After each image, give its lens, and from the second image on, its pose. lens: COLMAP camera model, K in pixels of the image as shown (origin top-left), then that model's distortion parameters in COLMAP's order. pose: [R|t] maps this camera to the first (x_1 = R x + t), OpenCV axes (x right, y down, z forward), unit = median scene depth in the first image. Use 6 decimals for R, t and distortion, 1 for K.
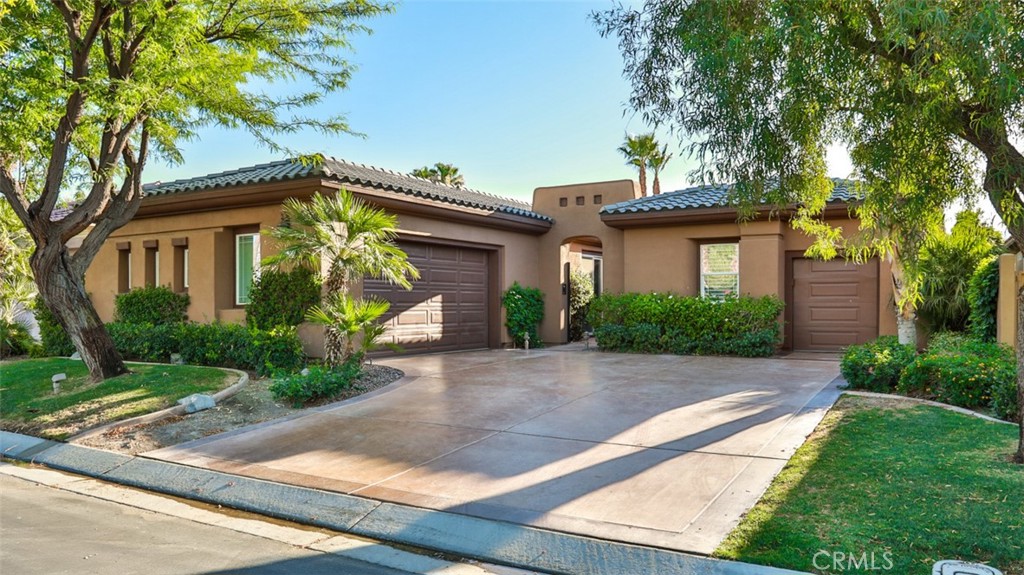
lens RADIAL K [[652.7, 0, 512.0], [0, 652.7, 287.5], [0, 0, 1]] dist [-0.044553, 0.000266]
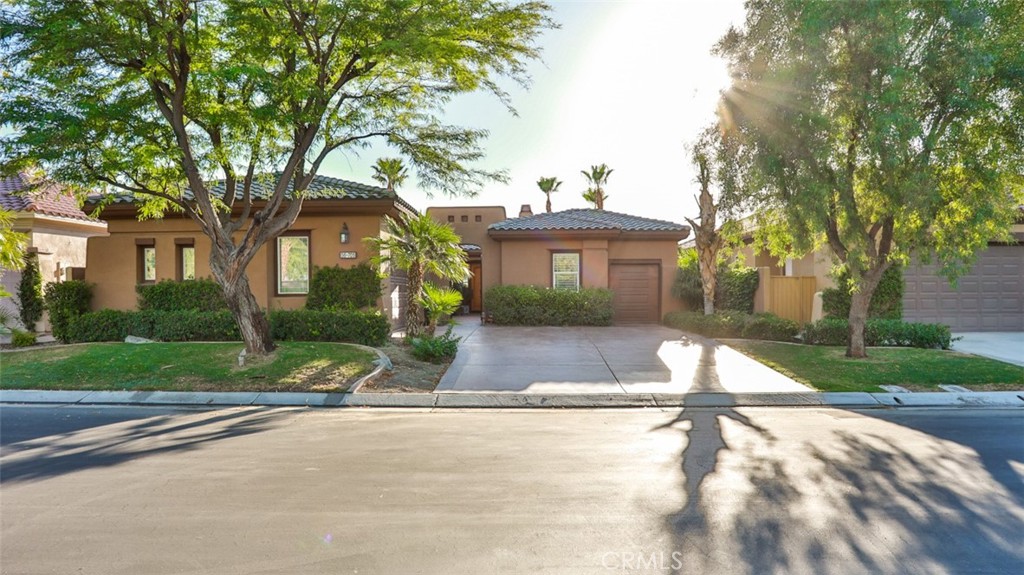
lens RADIAL K [[524.9, 0, 512.0], [0, 524.9, 287.5], [0, 0, 1]] dist [-0.096101, 0.038312]
pose [[0.903216, 0.004037, 0.429166, -0.386095], [-0.010232, 0.999874, 0.012130, -0.001689], [-0.429063, -0.015347, 0.903144, -0.070280]]
